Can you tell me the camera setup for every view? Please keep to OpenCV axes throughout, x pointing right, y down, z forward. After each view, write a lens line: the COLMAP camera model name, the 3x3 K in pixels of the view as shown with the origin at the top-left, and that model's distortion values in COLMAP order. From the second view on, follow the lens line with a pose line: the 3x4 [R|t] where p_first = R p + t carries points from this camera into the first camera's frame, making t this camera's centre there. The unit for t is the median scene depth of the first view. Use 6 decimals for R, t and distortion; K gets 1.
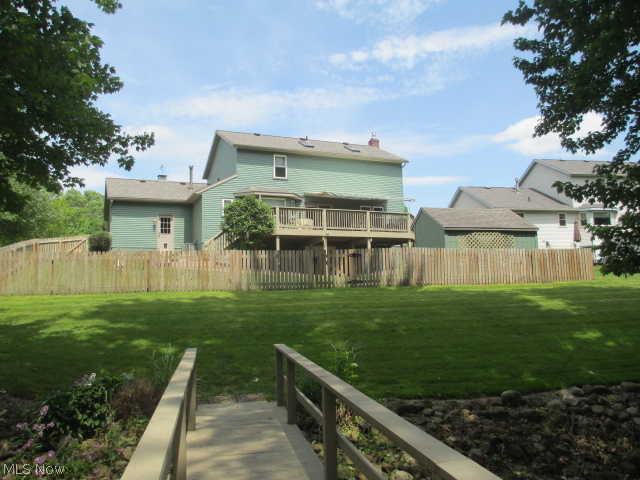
lens RADIAL K [[530.2, 0, 318.4], [0, 530.2, 237.3], [0, 0, 1]] dist [-0.050778, -0.004548]
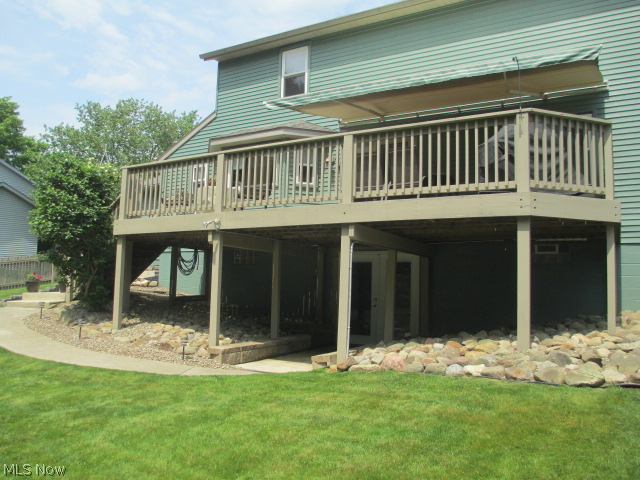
lens RADIAL K [[530.2, 0, 318.4], [0, 530.2, 237.3], [0, 0, 1]] dist [-0.050778, -0.004548]
pose [[0.559877, -0.047026, -0.827240, 0.293259], [0.045172, 0.998636, -0.026196, 0.012791], [0.827344, -0.022702, 0.561237, 0.774182]]
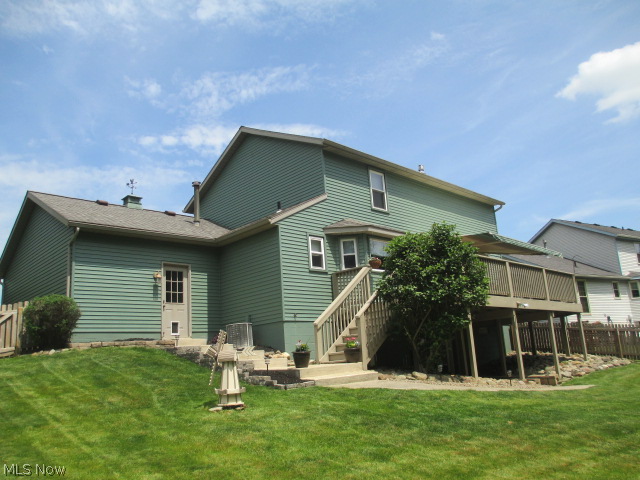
lens RADIAL K [[530.2, 0, 318.4], [0, 530.2, 237.3], [0, 0, 1]] dist [-0.050778, -0.004548]
pose [[0.946649, 0.047618, 0.318728, -0.321674], [-0.002549, 0.990098, -0.140352, 0.001456], [-0.322256, 0.132051, 0.937397, 0.478266]]
